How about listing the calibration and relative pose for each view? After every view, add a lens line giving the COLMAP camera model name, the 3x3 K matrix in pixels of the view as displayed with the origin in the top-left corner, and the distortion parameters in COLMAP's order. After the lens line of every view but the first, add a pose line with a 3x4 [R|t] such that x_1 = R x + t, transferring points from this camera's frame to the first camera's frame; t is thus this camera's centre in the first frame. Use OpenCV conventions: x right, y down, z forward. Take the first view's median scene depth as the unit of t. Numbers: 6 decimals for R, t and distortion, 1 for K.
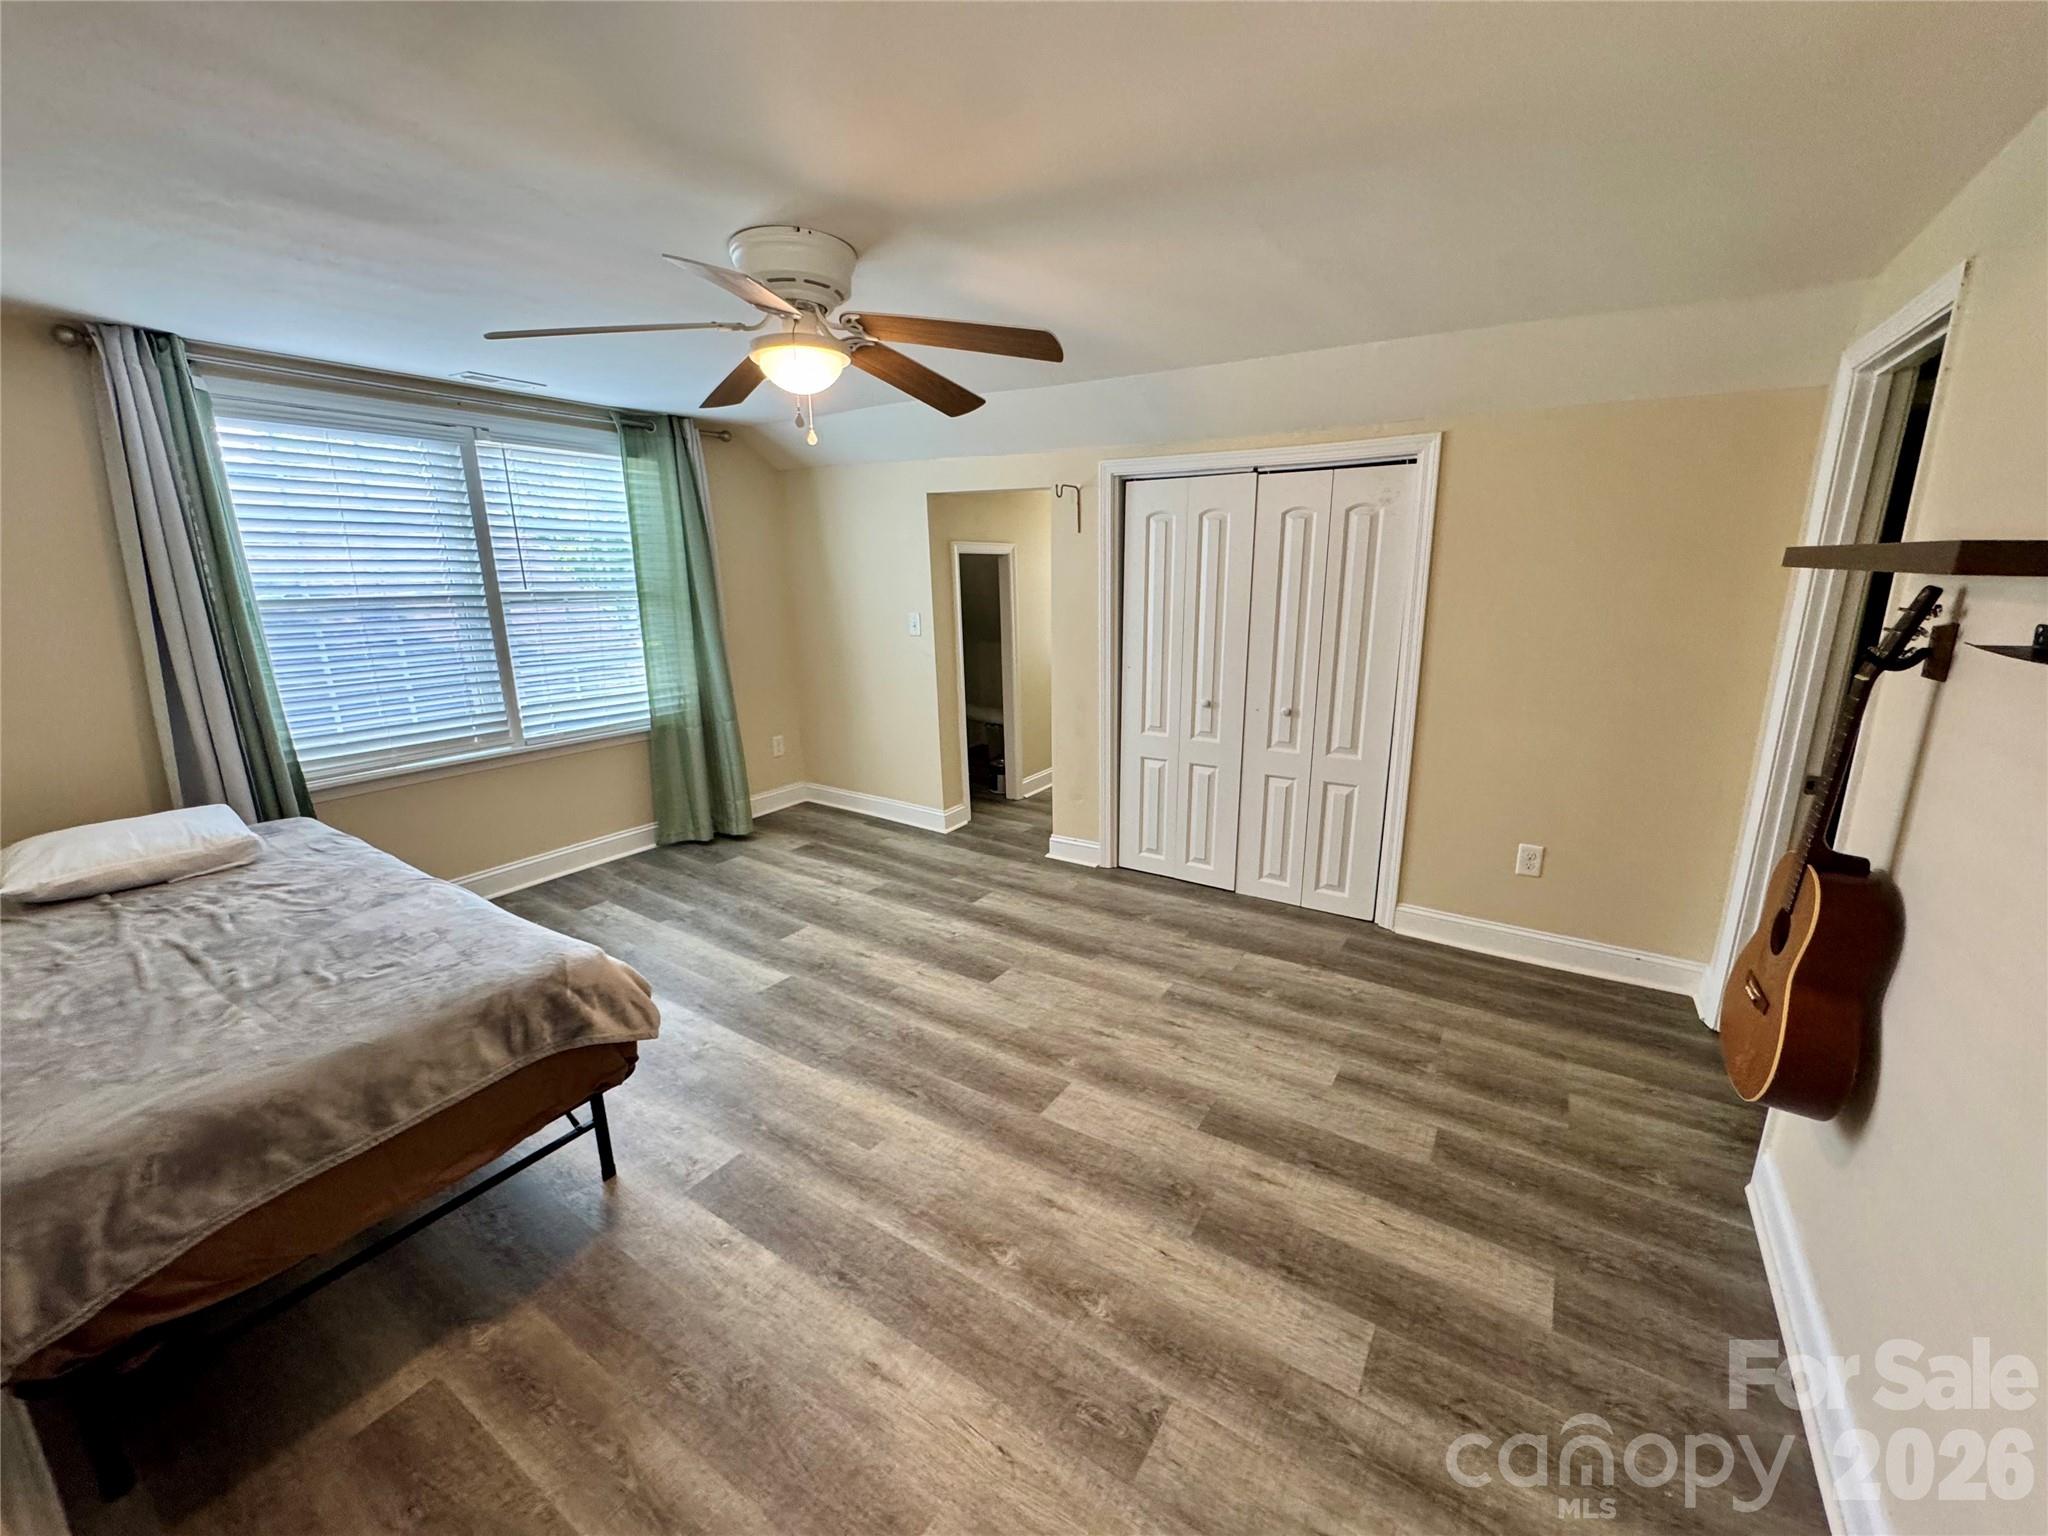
lens RADIAL K [[820.3, 0, 1024.6], [0, 820.3, 768.0], [0, 0, 1]] dist [-0.002895, 0.000122]
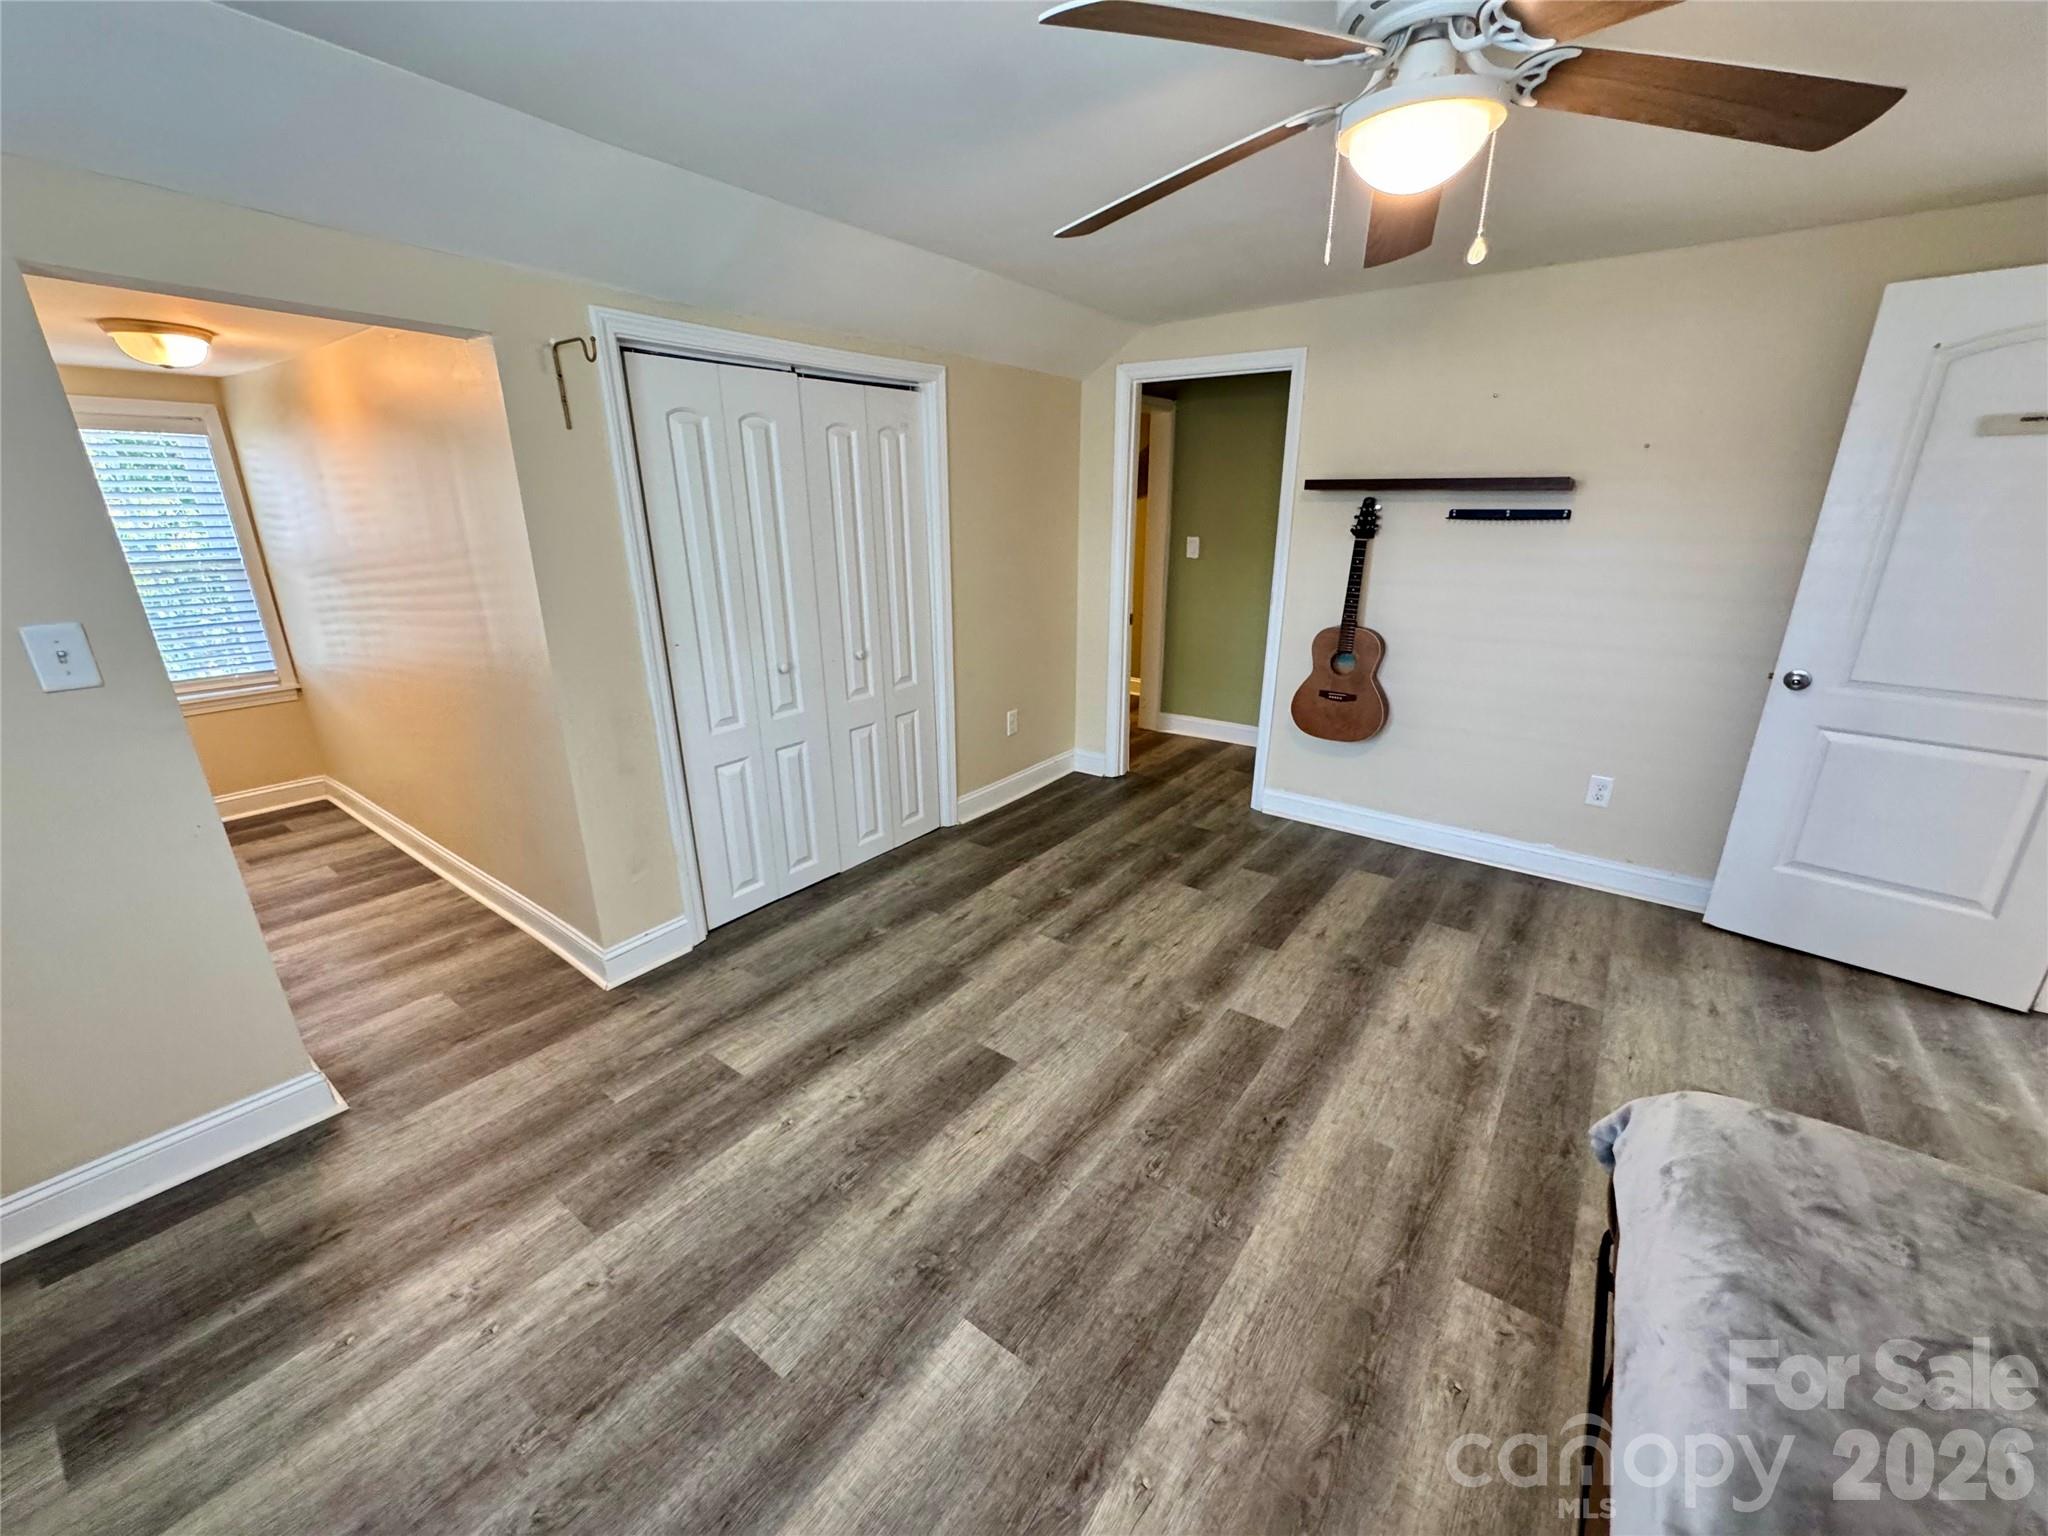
lens RADIAL K [[820.3, 0, 1023.4], [0, 820.3, 768.2], [0, 0, 1]] dist [-0.002895, 0.000122]
pose [[0.061495, -0.306704, 0.949816, -0.678253], [0.244870, 0.927171, 0.283537, -0.195376], [-0.967604, 0.215146, 0.132119, 0.860611]]
